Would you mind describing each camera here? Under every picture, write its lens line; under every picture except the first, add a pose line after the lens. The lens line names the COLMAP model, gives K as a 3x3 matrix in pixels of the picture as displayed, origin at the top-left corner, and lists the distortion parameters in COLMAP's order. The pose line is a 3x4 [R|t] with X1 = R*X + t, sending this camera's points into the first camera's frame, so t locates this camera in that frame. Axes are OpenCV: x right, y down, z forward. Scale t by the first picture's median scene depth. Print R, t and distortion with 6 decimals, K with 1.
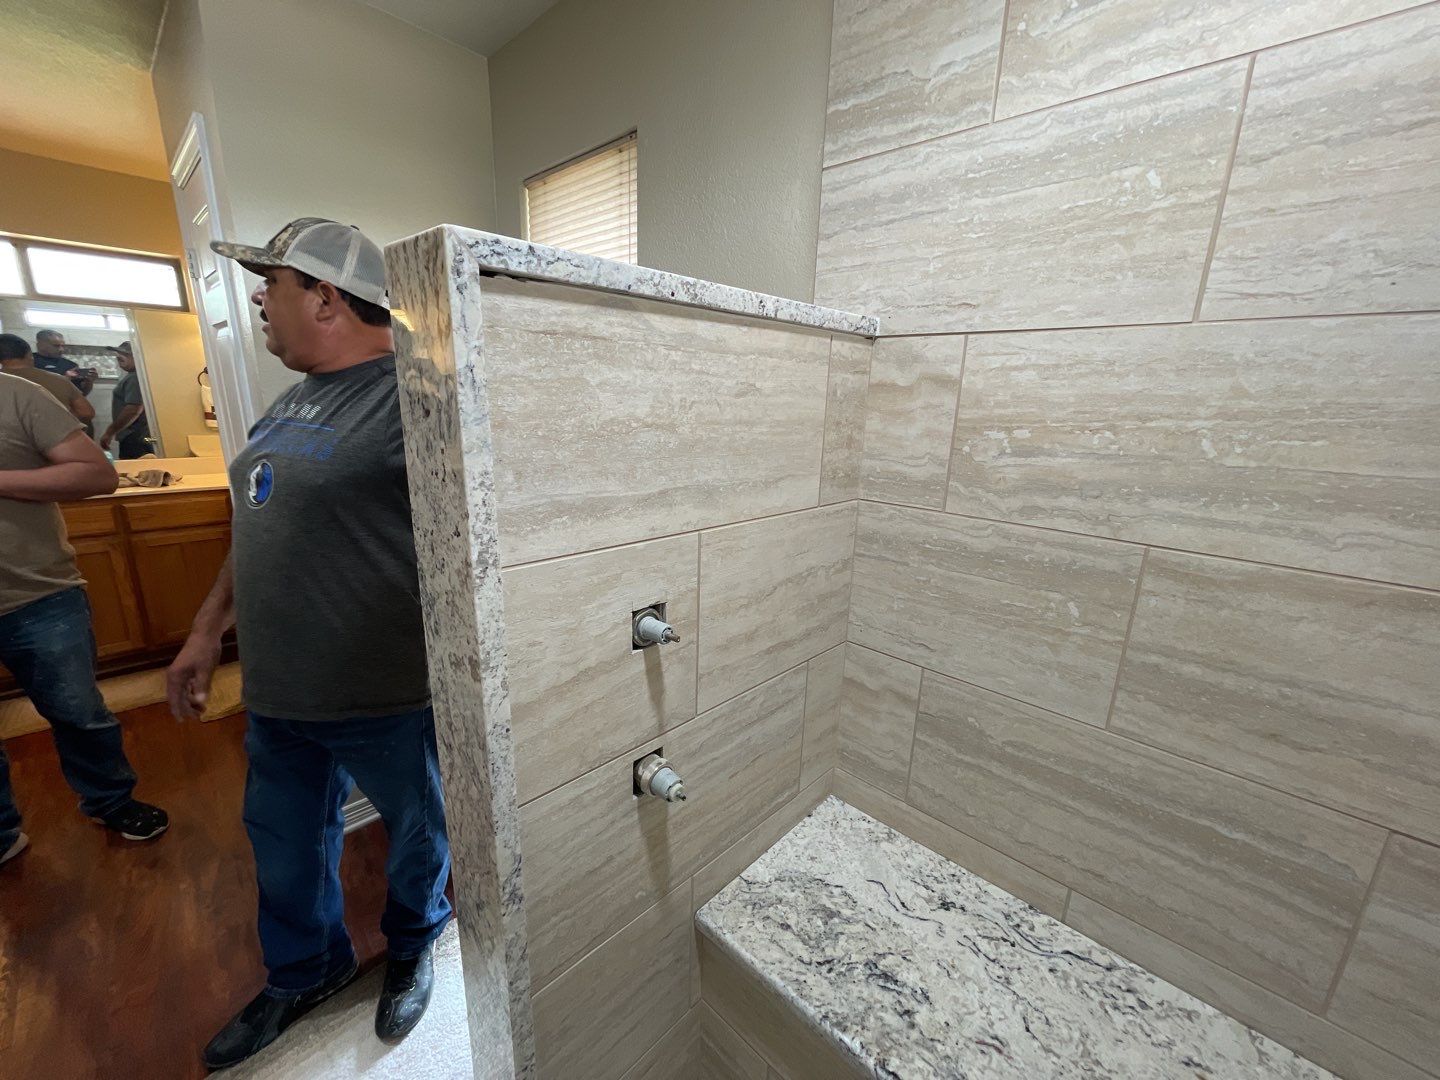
lens RADIAL K [[579.1, 0, 717.1], [0, 579.1, 548.2], [0, 0, 1]] dist [-0.002900, 0.000427]
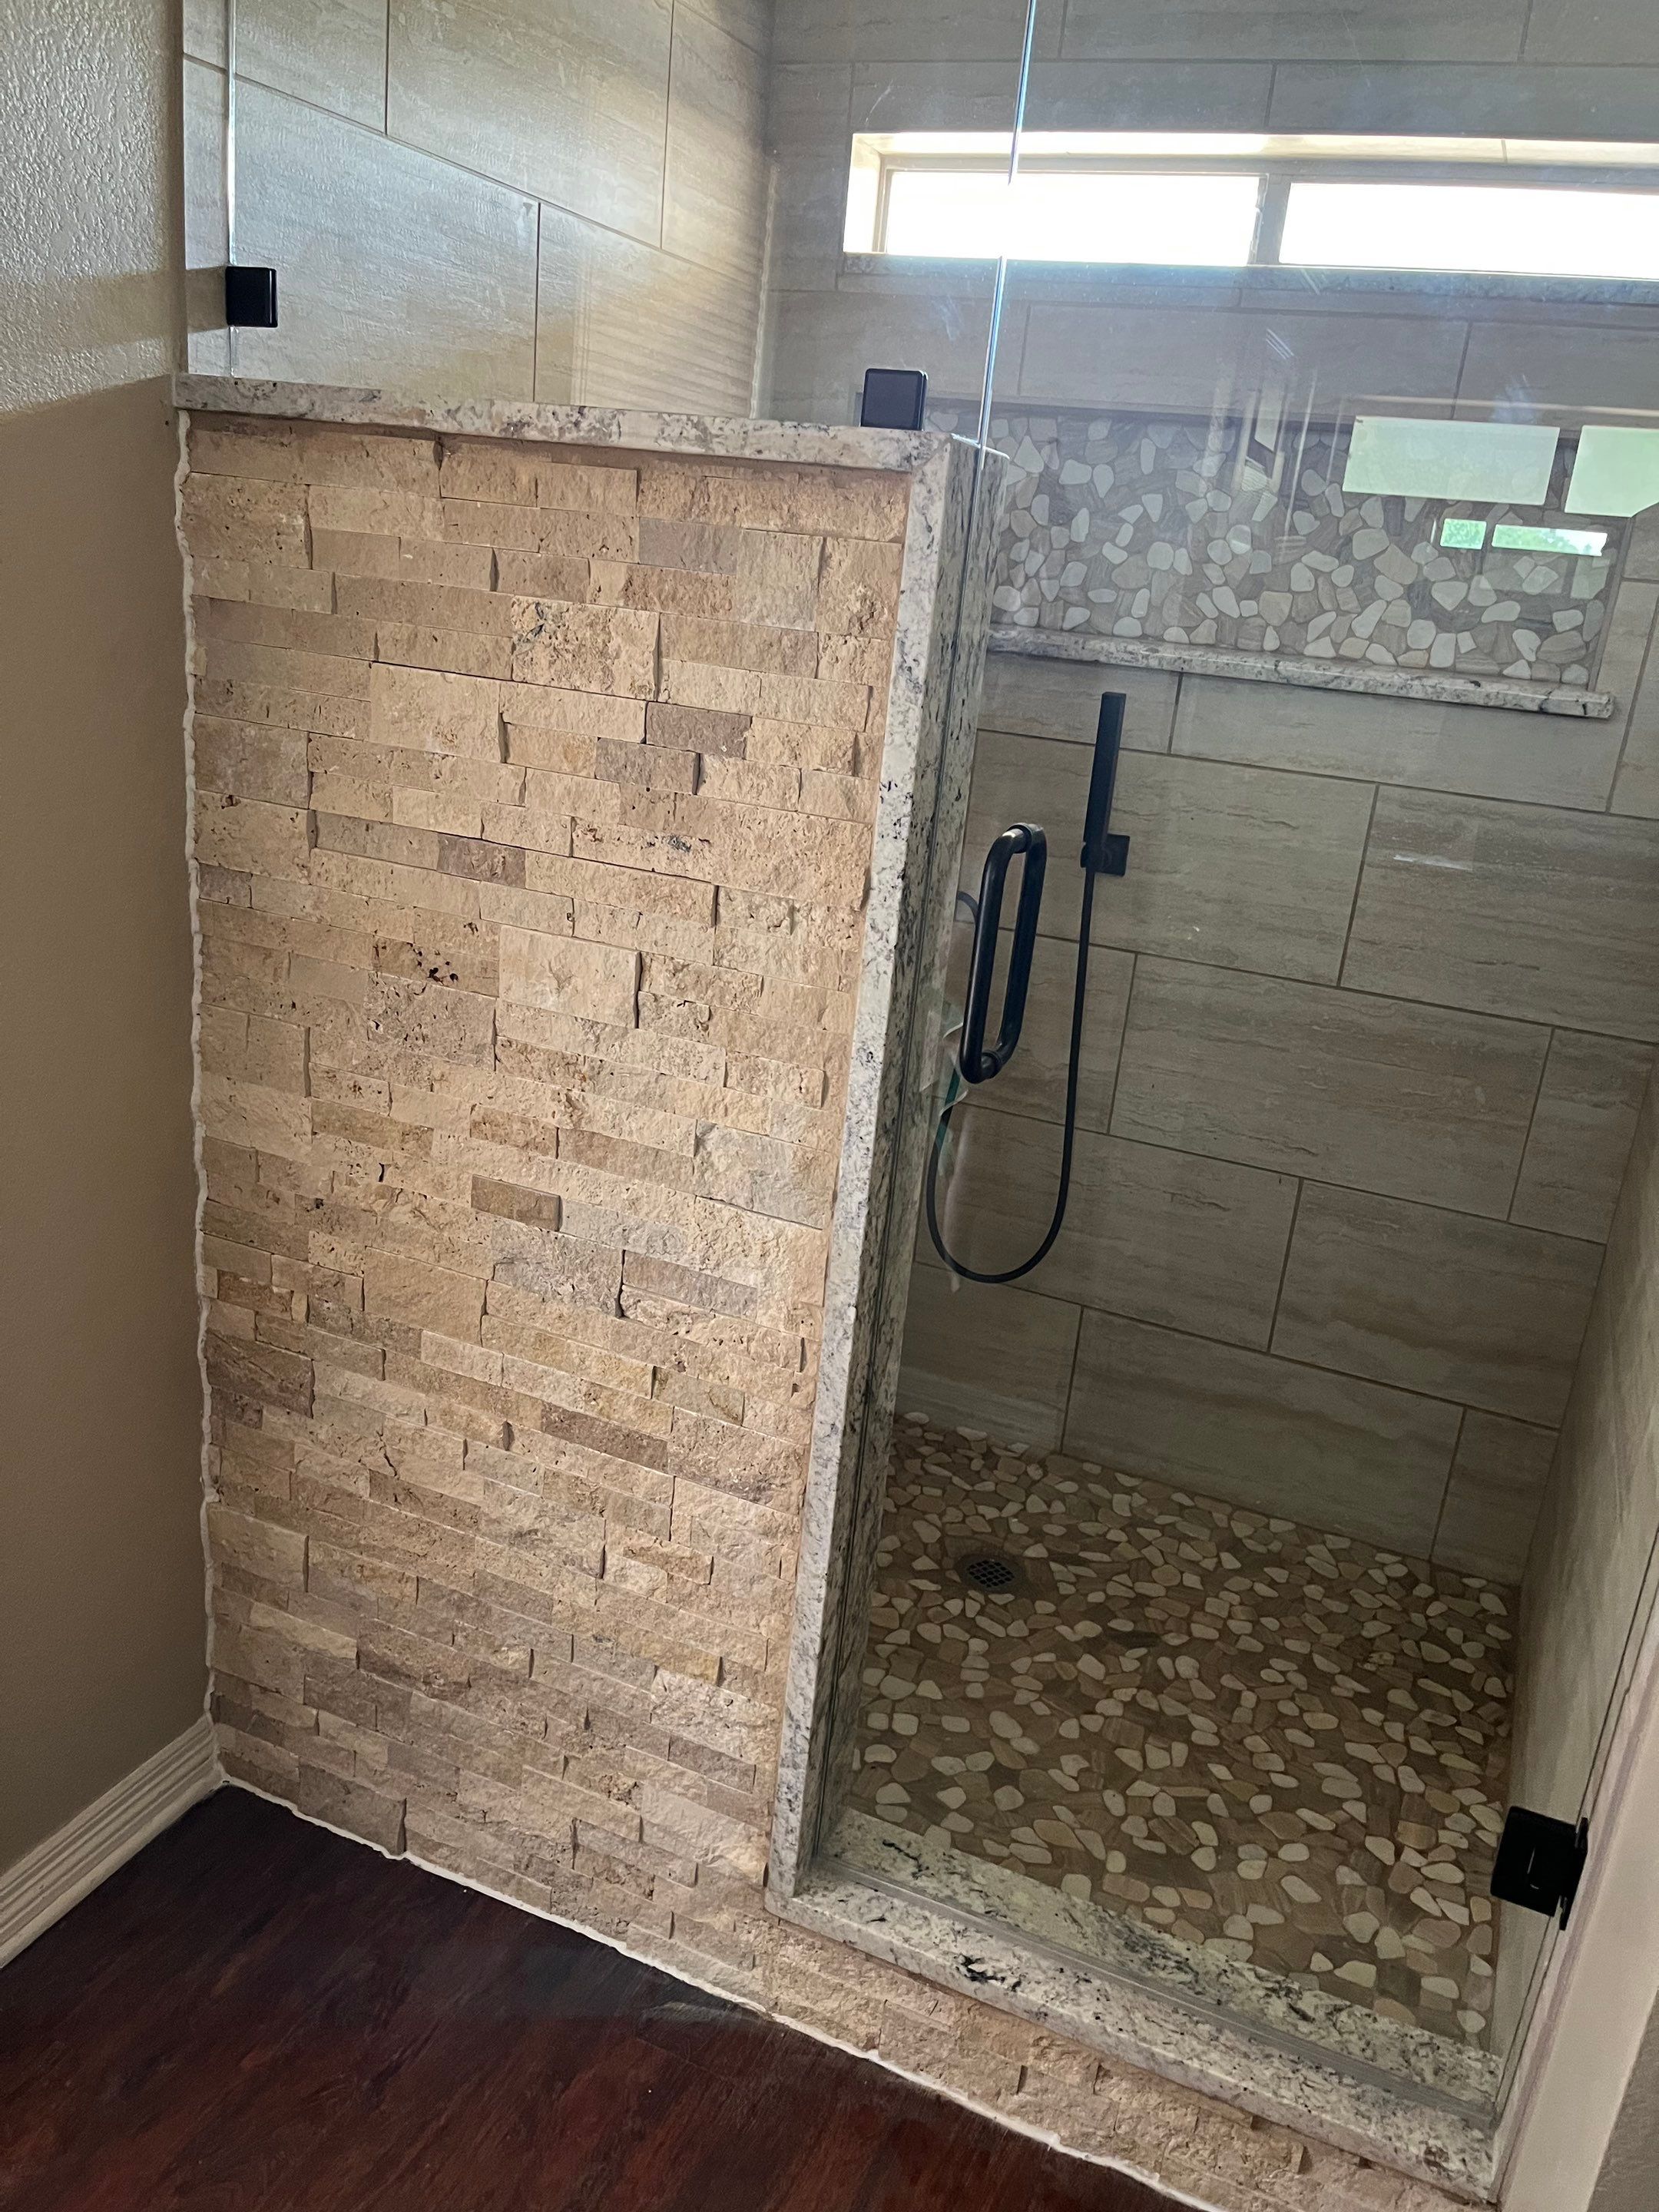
lens RADIAL K [[1672.5, 0, 832.4], [0, 1672.5, 1097.6], [0, 0, 1]] dist [0.031567, -0.004397]
pose [[-0.349137, -0.349242, 0.869559, -1.854222], [0.135524, 0.899379, 0.415633, -0.467736], [-0.927220, 0.262959, -0.266676, 1.340036]]
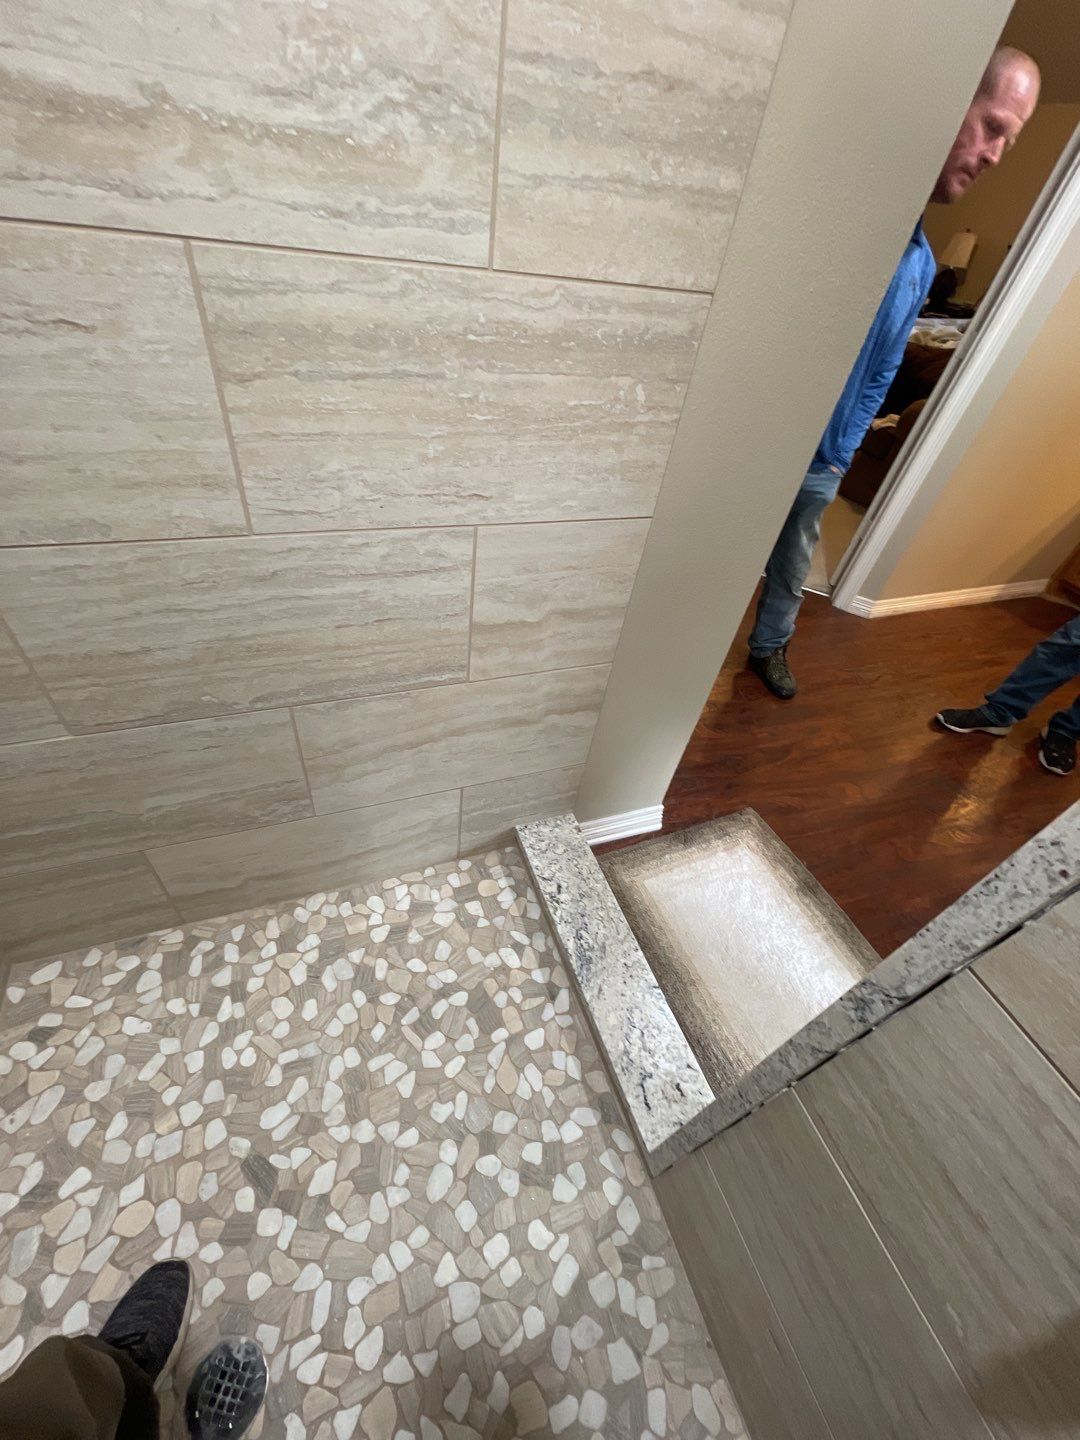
lens RADIAL K [[579.7, 0, 532.9], [0, 579.7, 717.9], [0, 0, 1]] dist [-0.001621, -0.000078]
pose [[-0.428977, 0.554682, -0.712956, 0.108509], [-0.360200, 0.618766, 0.698129, 0.022764], [0.828393, 0.556288, -0.065639, 0.411002]]
